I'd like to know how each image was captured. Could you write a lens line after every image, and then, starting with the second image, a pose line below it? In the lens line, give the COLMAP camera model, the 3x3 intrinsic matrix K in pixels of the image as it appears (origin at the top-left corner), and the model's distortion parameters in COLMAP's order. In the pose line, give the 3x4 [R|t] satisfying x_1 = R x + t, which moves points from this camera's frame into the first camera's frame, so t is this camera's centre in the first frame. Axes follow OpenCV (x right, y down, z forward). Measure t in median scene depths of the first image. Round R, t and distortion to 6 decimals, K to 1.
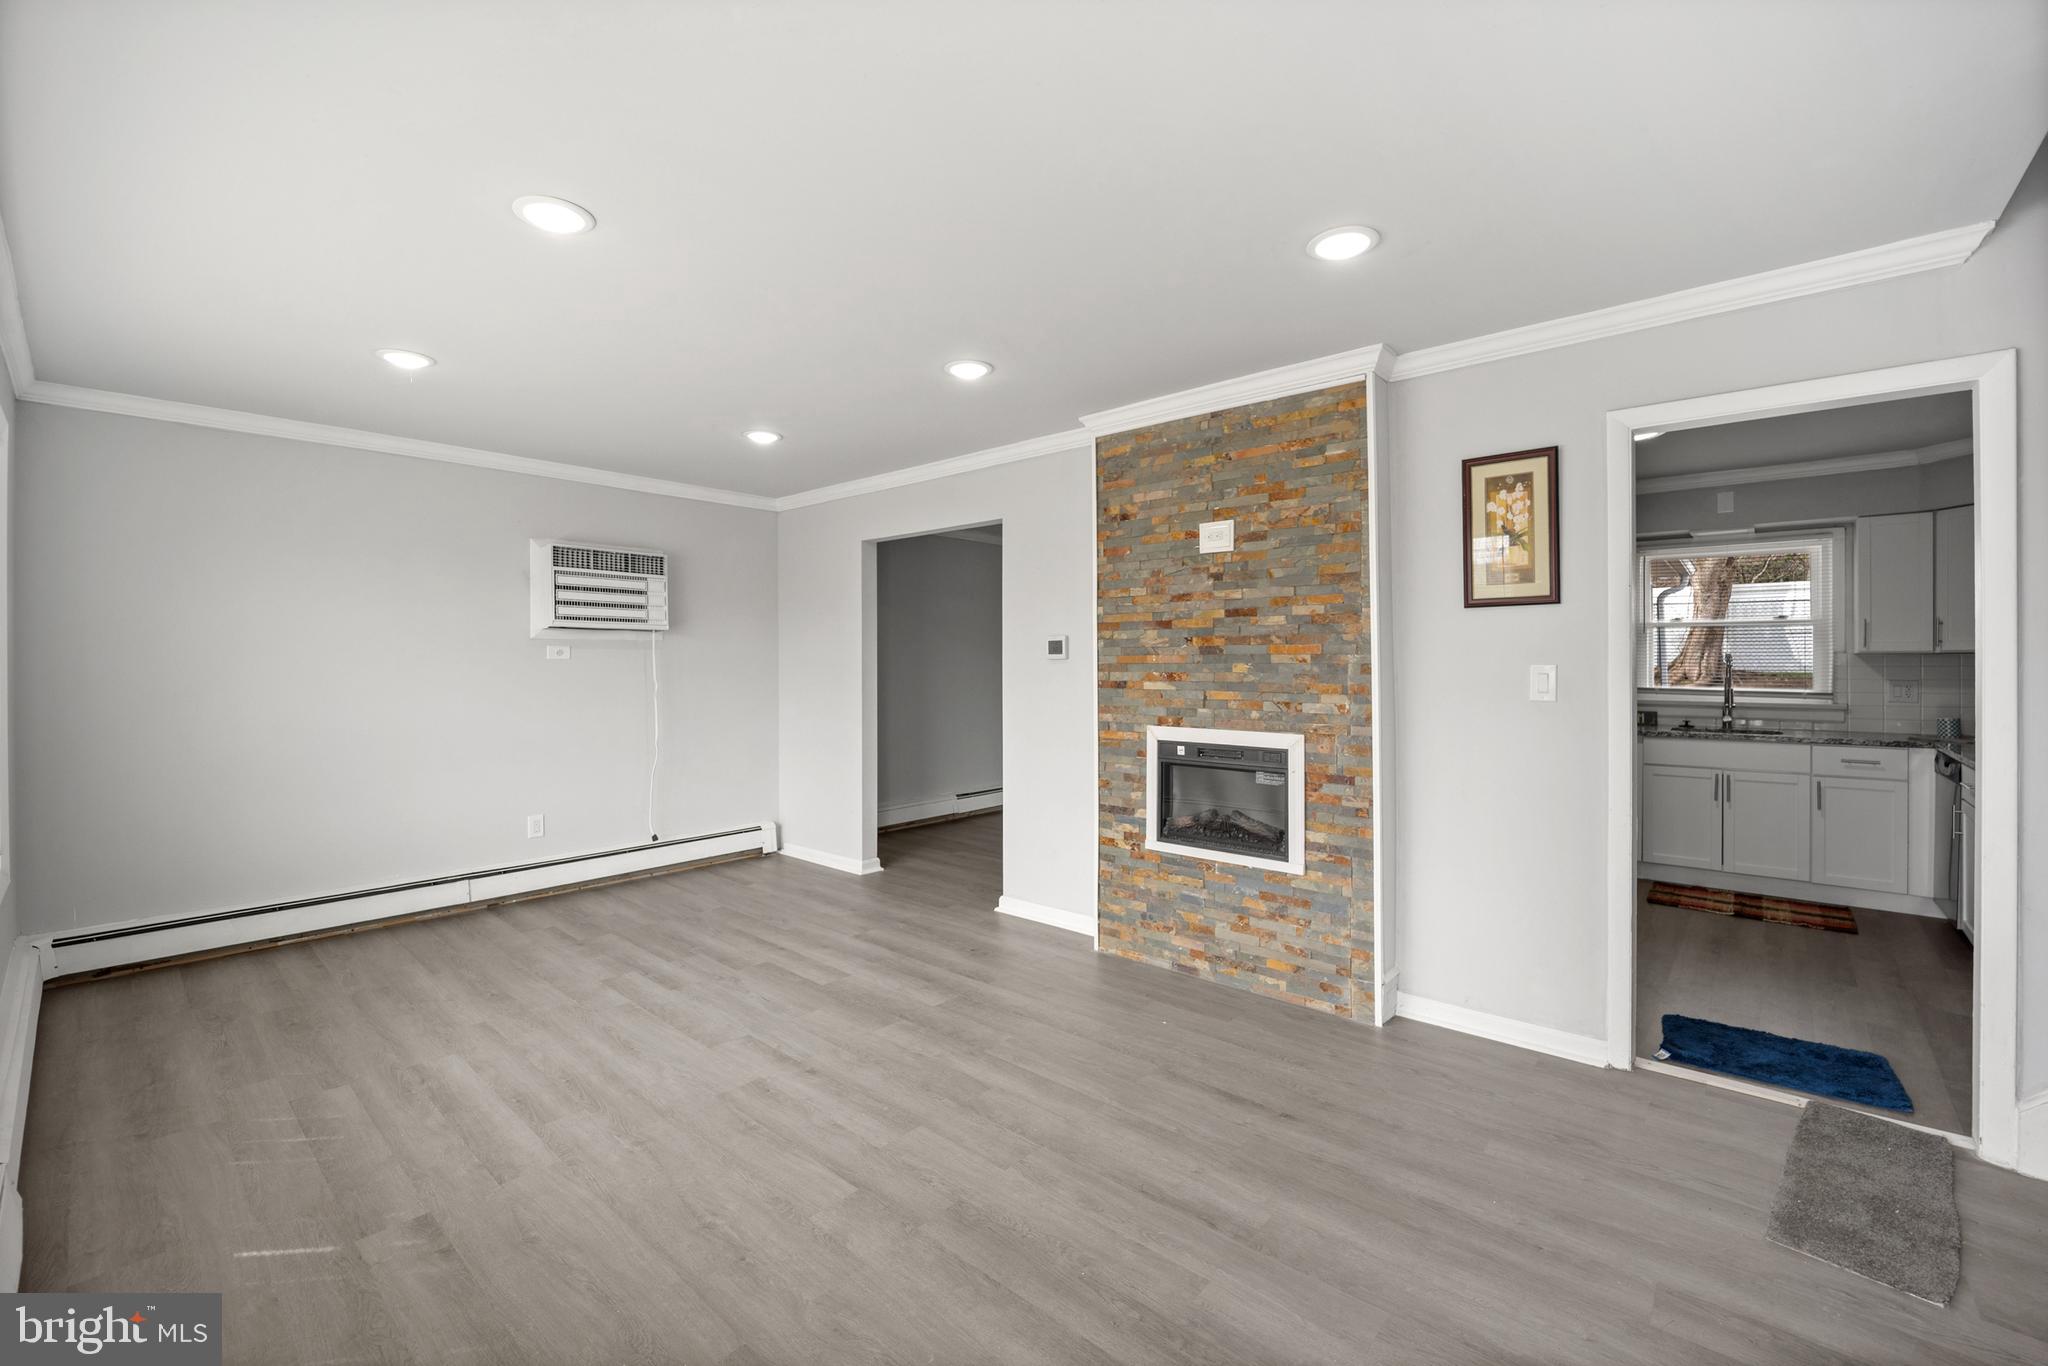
lens RADIAL K [[842.5, 0, 1017.9], [0, 842.5, 667.7], [0, 0, 1]] dist [-0.022226, -0.000069]
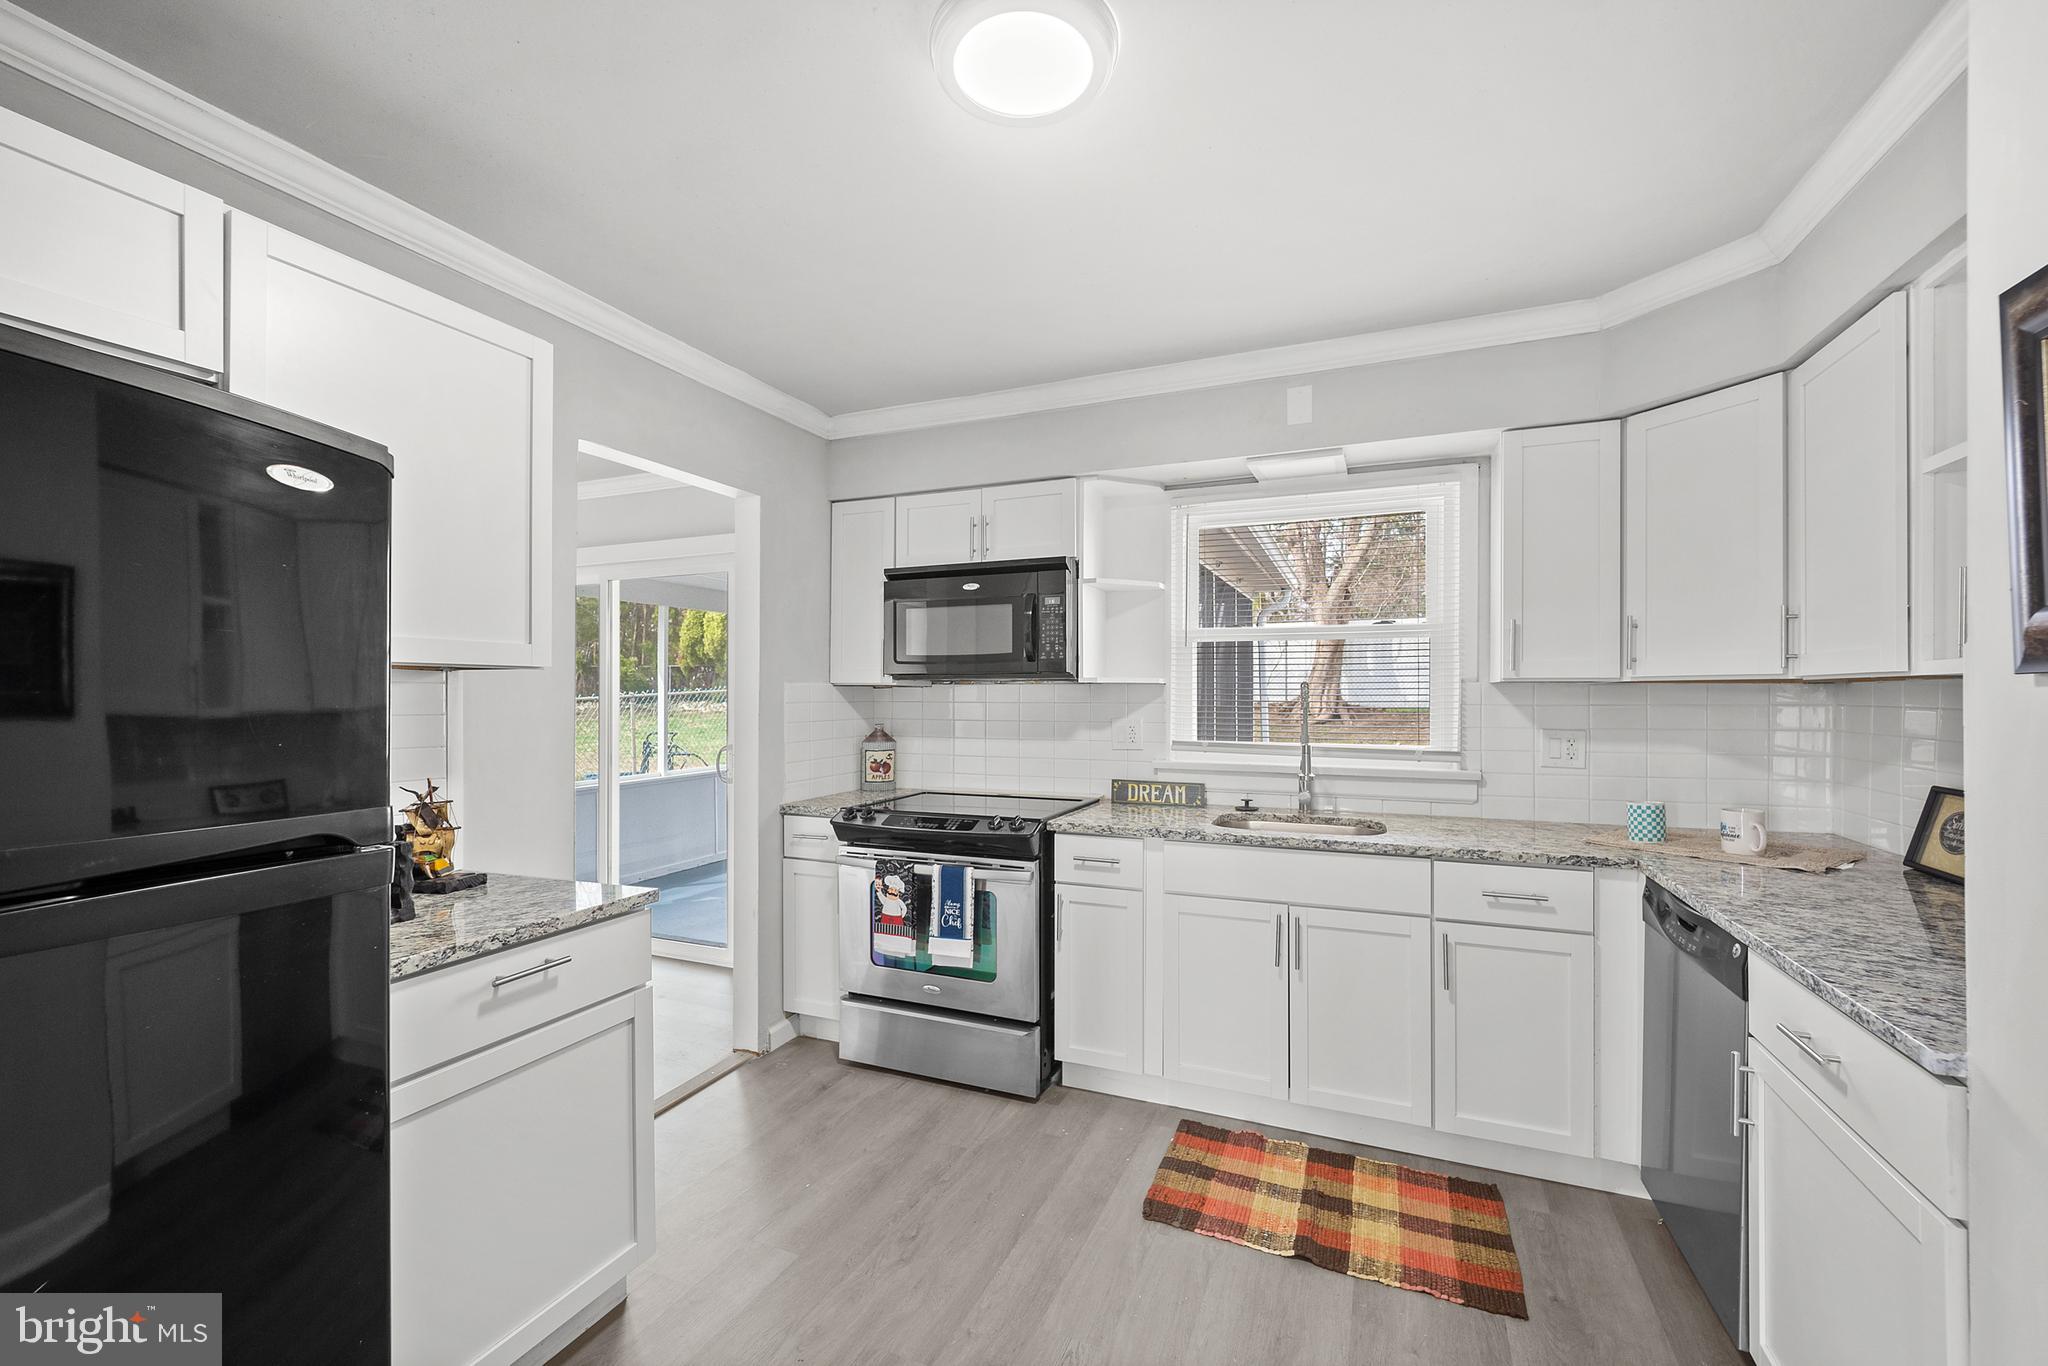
lens RADIAL K [[844.4, 0, 1017.6], [0, 844.4, 685.7], [0, 0, 1]] dist [-0.004788, -0.000481]
pose [[0.947921, 0.010498, 0.318333, 0.549651], [-0.004780, 0.999813, -0.018736, -0.002773], [-0.318470, 0.016239, 0.947794, 0.583410]]
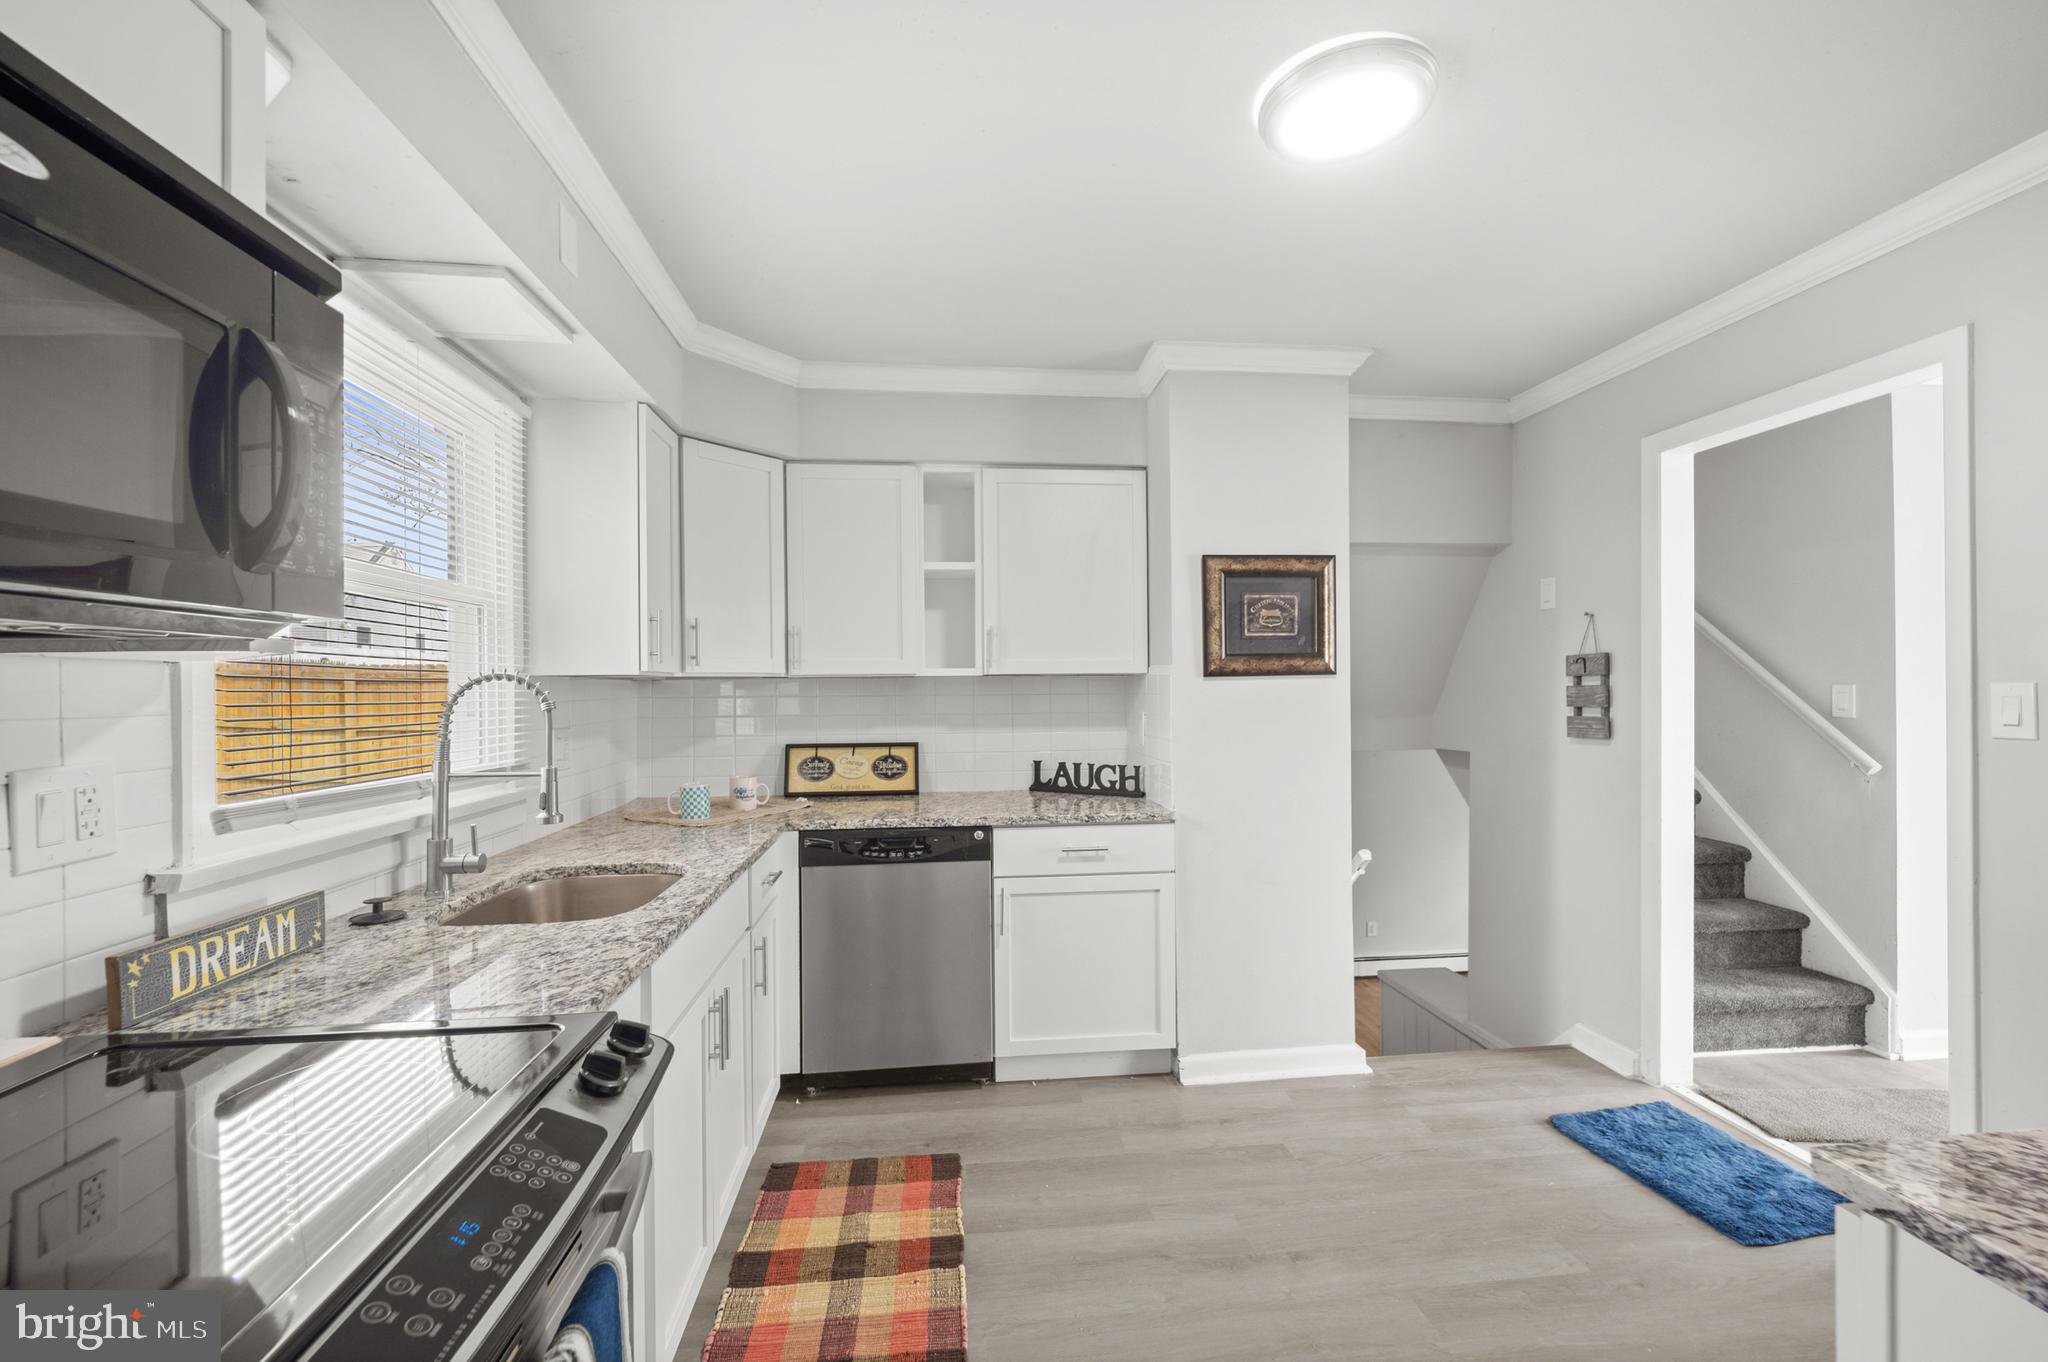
lens RADIAL K [[844.4, 0, 1017.6], [0, 844.4, 683.7], [0, 0, 1]] dist [-0.004788, -0.000481]
pose [[-0.741054, 0.016904, 0.671232, 0.518576], [0.018872, 0.999812, -0.004343, -0.005800], [-0.671180, 0.009449, -0.741235, 1.265234]]
